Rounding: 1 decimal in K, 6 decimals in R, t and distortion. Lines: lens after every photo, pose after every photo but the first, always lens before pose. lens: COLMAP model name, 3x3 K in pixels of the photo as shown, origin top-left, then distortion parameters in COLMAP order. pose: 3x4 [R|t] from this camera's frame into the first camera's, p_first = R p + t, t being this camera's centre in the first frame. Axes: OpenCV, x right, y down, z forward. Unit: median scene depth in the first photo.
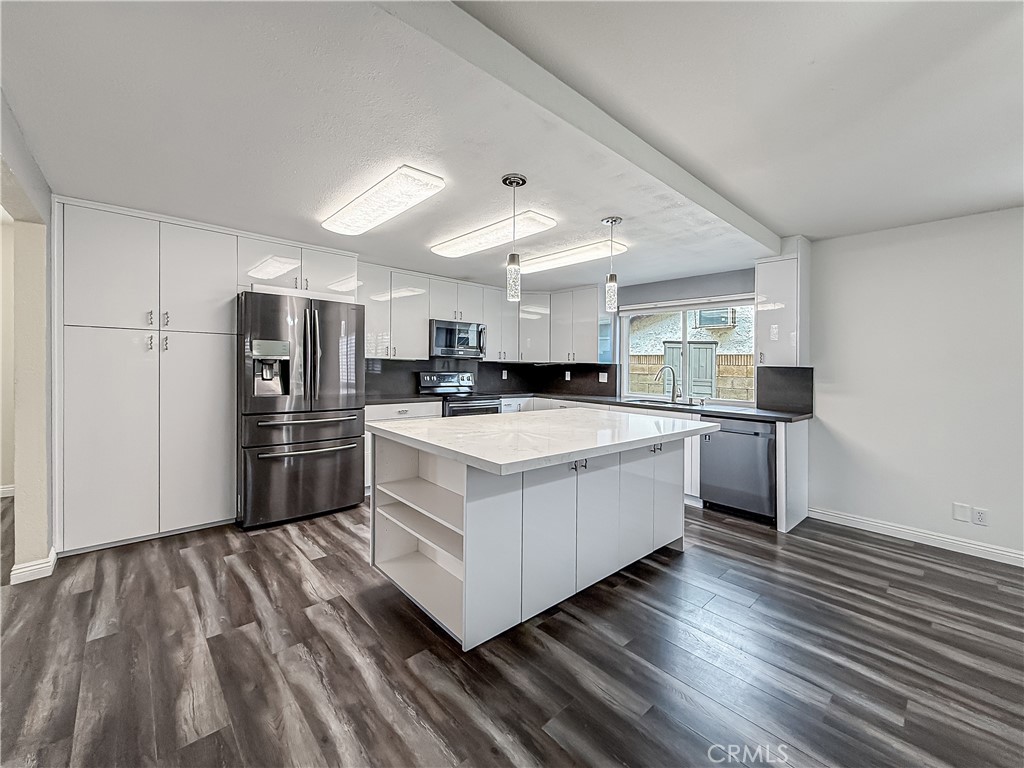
lens RADIAL K [[421.7, 0, 510.1], [0, 421.7, 355.4], [0, 0, 1]] dist [-0.000803, -0.000197]
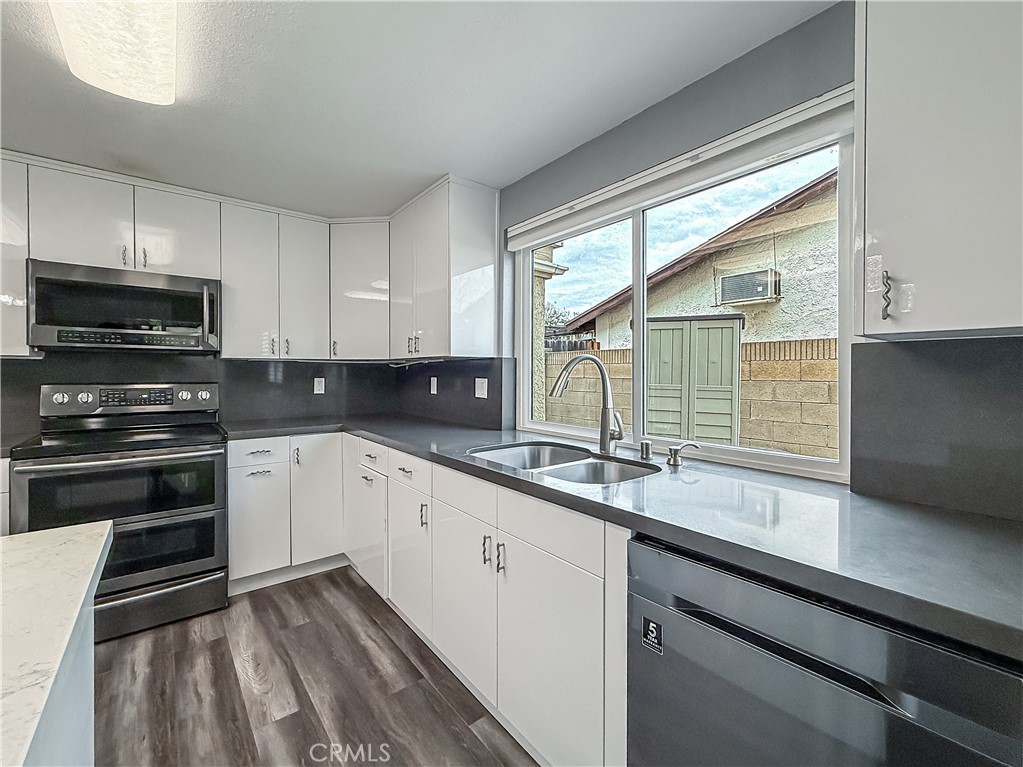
lens RADIAL K [[437.6, 0, 511.5], [0, 437.6, 383.5], [0, 0, 1]] dist [-0.000420, -0.000058]
pose [[0.997898, -0.019726, -0.061730, 0.284157], [0.022463, 0.998781, 0.043961, 0.027130], [0.060788, -0.045255, 0.997124, 0.526433]]
